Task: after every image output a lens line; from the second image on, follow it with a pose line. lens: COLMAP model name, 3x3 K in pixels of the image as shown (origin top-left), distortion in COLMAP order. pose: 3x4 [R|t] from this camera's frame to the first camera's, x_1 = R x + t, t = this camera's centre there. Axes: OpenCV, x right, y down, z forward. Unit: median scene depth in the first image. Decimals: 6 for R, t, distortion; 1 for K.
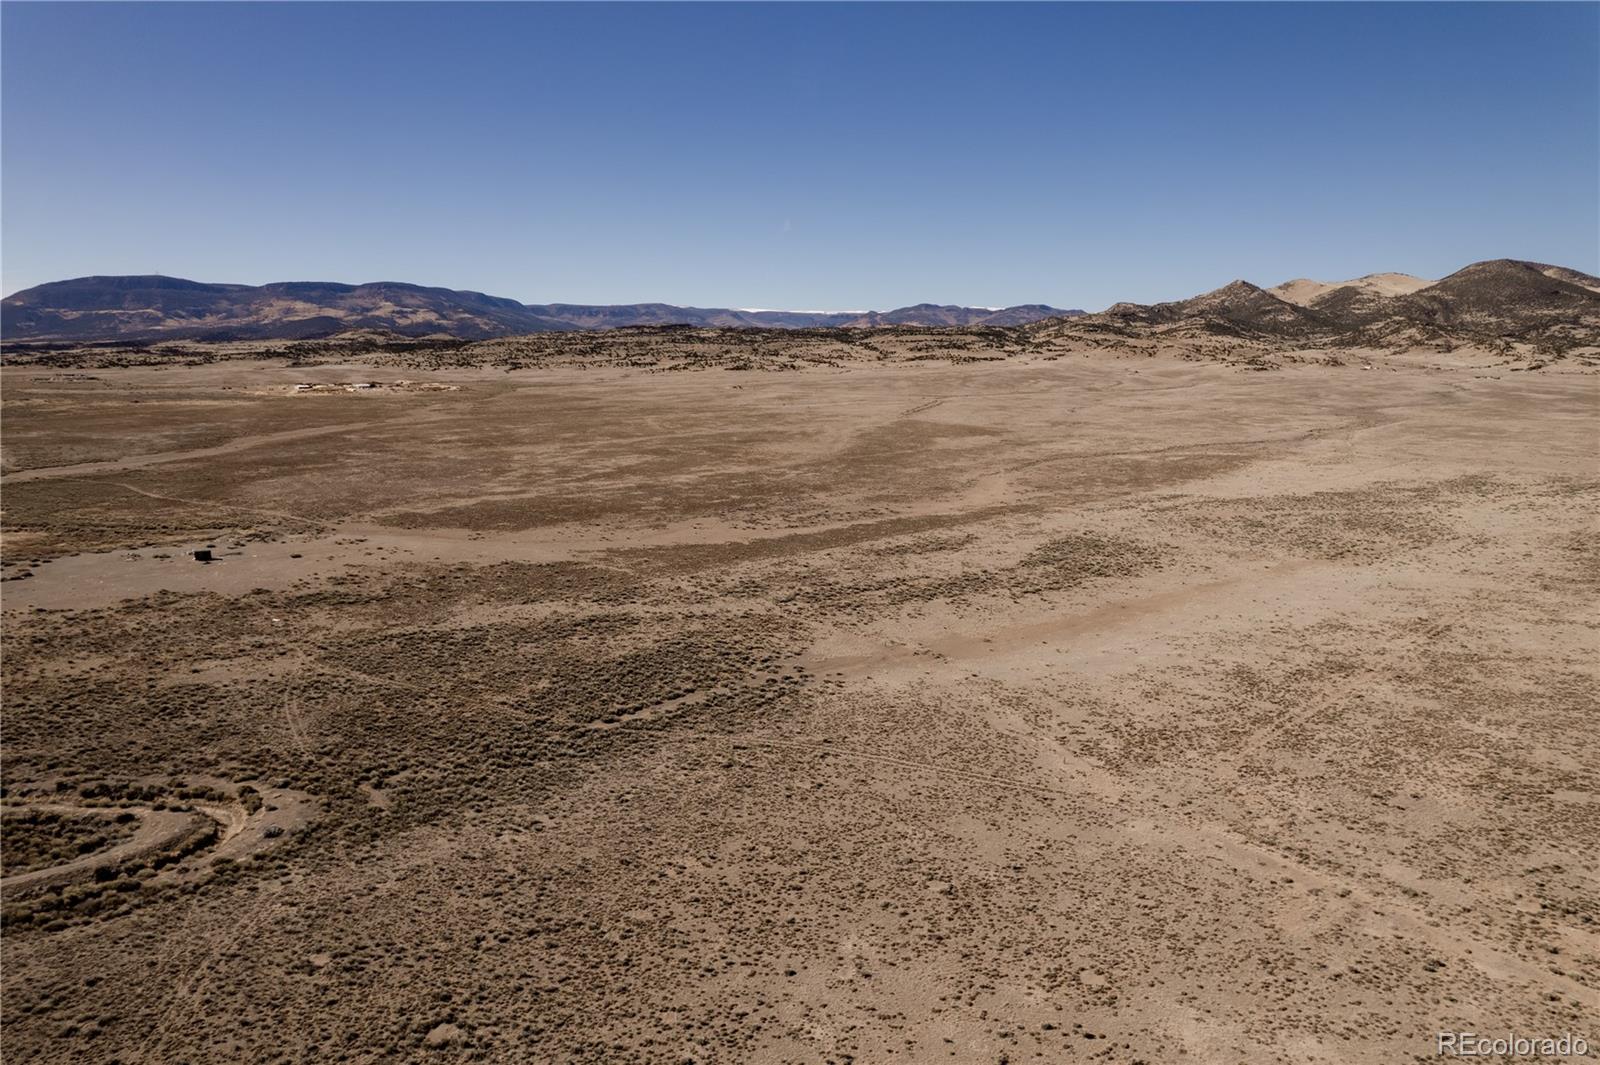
lens RADIAL K [[1038.1, 0, 812.1], [0, 1038.1, 519.9], [0, 0, 1]] dist [-0.073216, 0.063755]
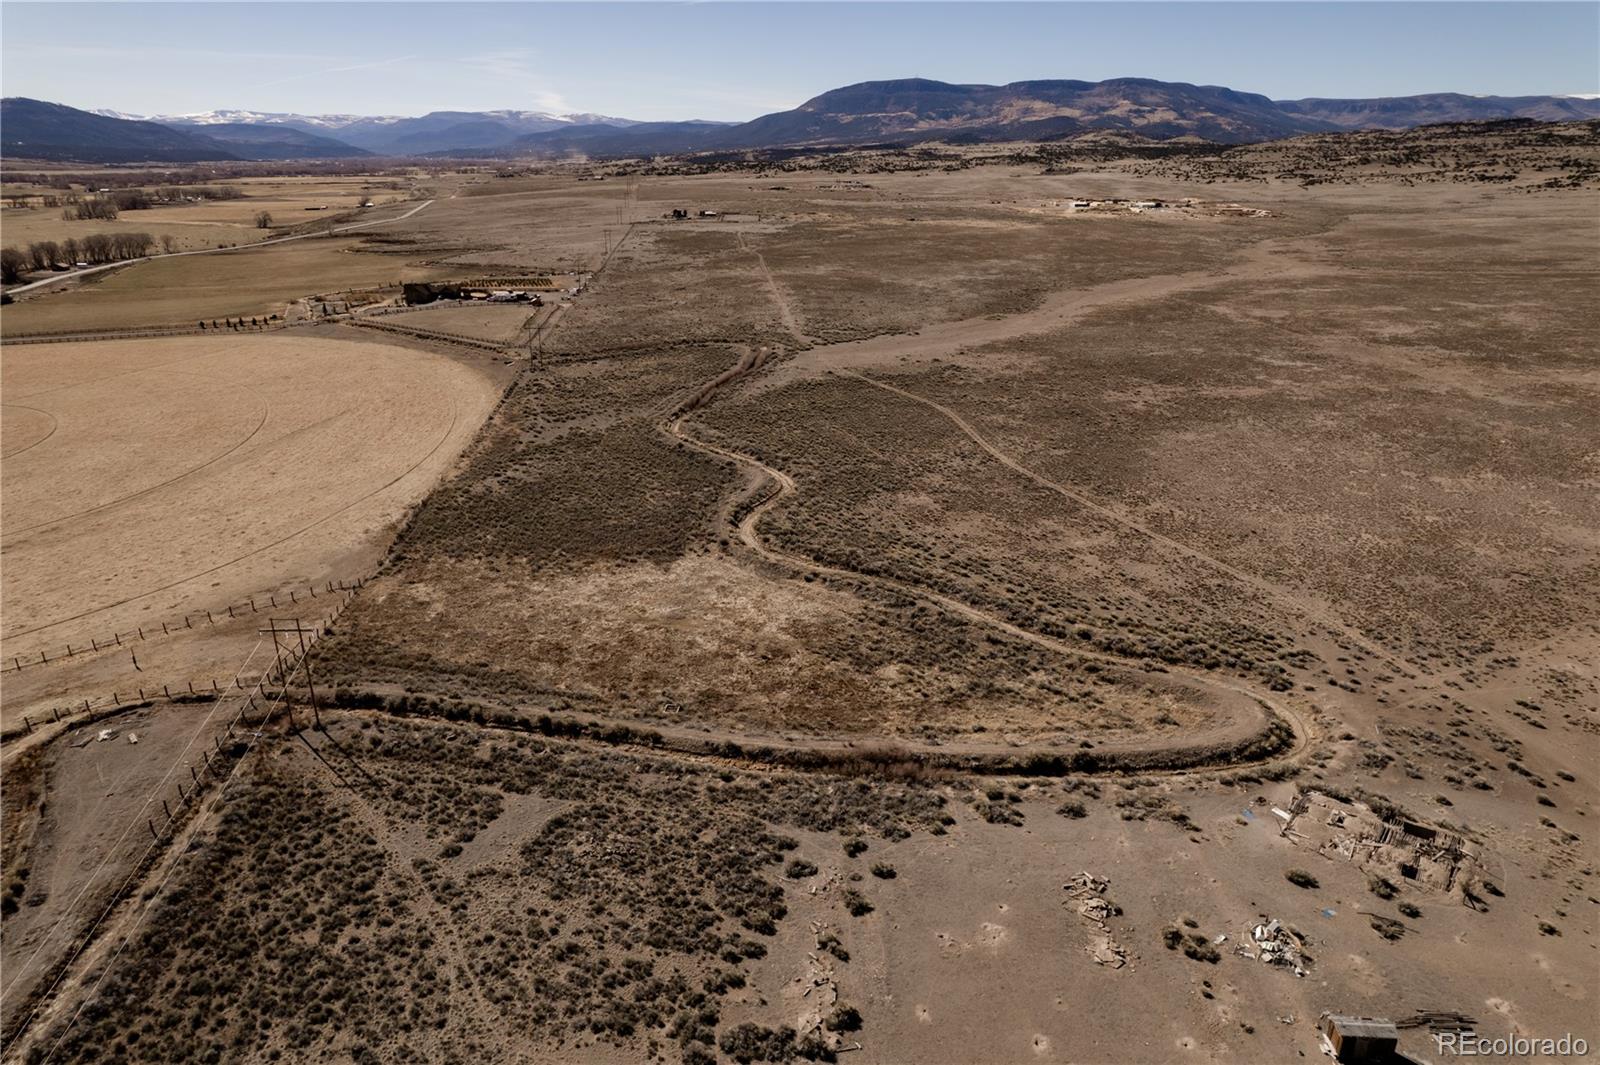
lens RADIAL K [[1038.1, 0, 795.2], [0, 1038.1, 531.6], [0, 0, 1]] dist [-0.073216, 0.063755]
pose [[0.786867, 0.206802, -0.581441, -0.068327], [-0.091973, 0.970956, 0.220874, -0.016967], [0.610231, -0.120322, 0.783033, 0.082683]]
